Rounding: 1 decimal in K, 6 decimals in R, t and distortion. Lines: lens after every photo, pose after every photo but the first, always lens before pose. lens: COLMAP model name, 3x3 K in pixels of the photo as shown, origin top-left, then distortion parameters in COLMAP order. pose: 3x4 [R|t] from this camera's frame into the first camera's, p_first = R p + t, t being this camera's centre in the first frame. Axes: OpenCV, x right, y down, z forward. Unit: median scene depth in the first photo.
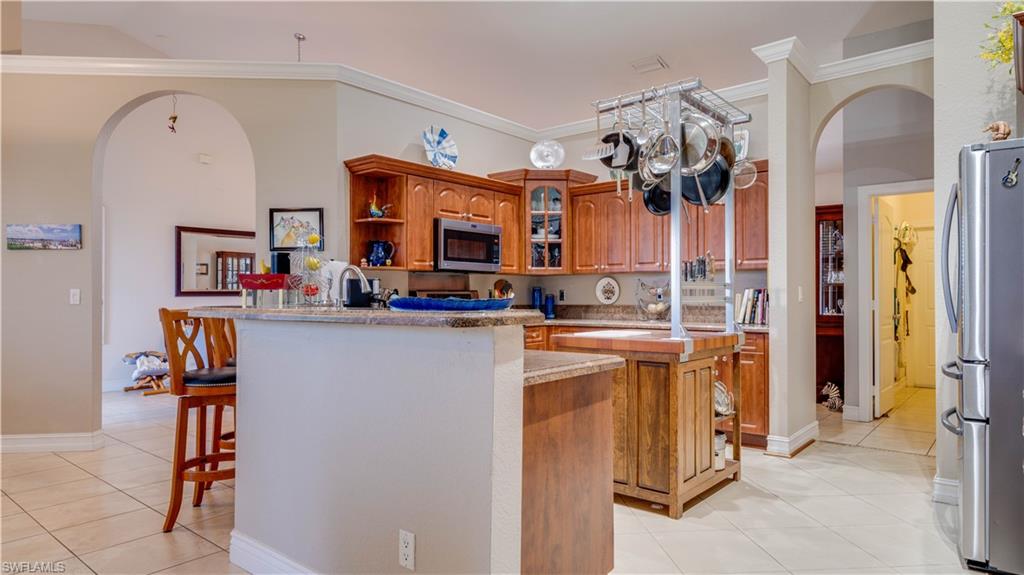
lens RADIAL K [[605.3, 0, 511.5], [0, 605.3, 291.4], [0, 0, 1]] dist [0.002621, 0.000318]
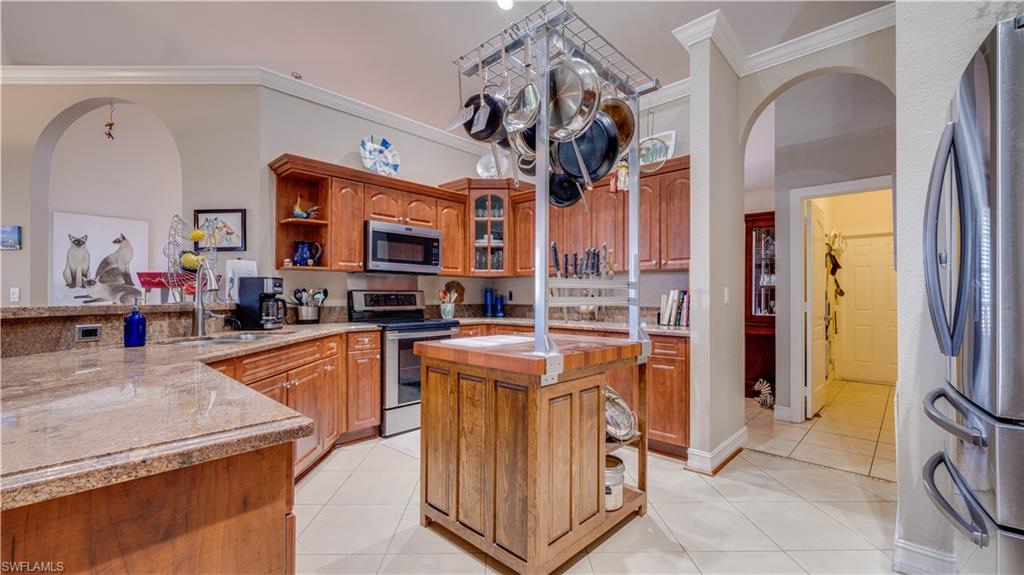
lens RADIAL K [[415.0, 0, 512.9], [0, 415.0, 292.3], [0, 0, 1]] dist [-0.001346, -0.000127]
pose [[0.997773, 0.004043, -0.066581, 0.177234], [-0.004181, 0.999989, -0.001937, 0.002207], [0.066572, 0.002211, 0.997779, 0.314713]]
